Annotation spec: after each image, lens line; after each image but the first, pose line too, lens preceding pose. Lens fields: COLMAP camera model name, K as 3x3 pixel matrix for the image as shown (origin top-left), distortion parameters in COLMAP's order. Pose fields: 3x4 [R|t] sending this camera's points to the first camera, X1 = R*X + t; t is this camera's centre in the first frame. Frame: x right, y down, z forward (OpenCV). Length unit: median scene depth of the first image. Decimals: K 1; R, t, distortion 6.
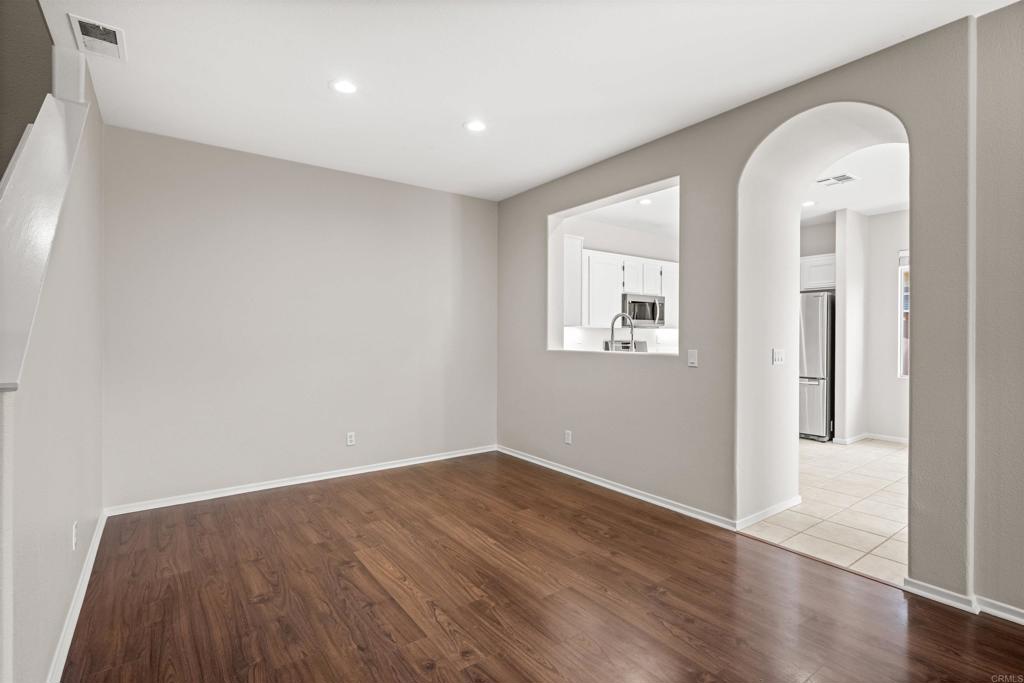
lens RADIAL K [[478.3, 0, 508.2], [0, 478.3, 342.1], [0, 0, 1]] dist [-0.002199, -0.000530]
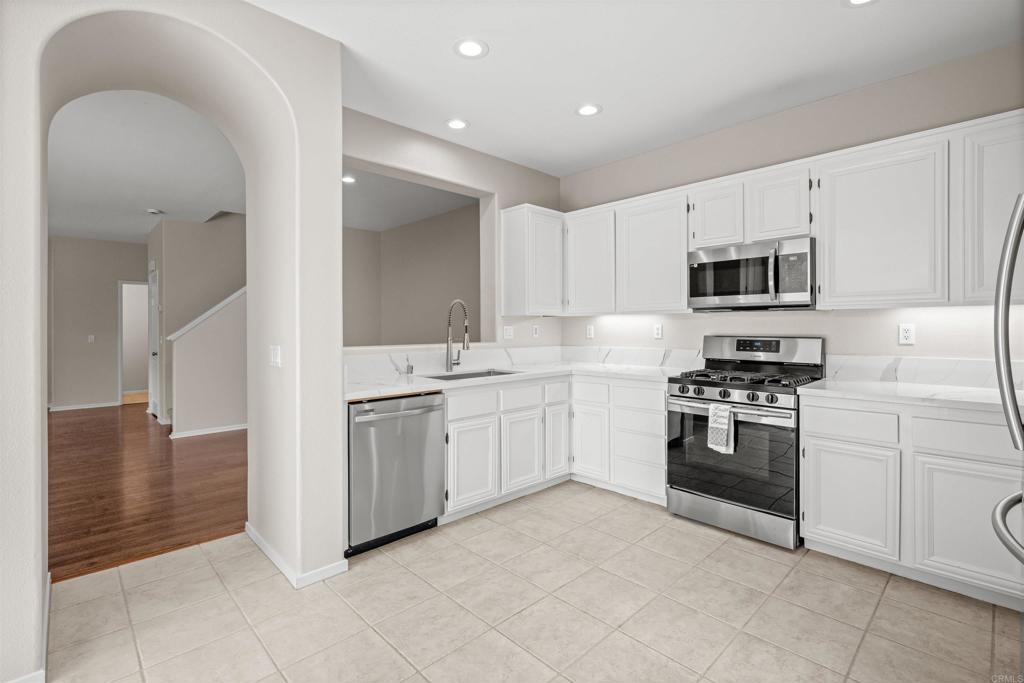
lens RADIAL K [[464.9, 0, 509.8], [0, 464.9, 334.5], [0, 0, 1]] dist [0.000632, -0.000977]
pose [[0.131053, 0.010054, -0.991324, 0.541249], [-0.007380, 0.999931, 0.009165, -0.005972], [0.991348, 0.006115, 0.131118, 0.512165]]
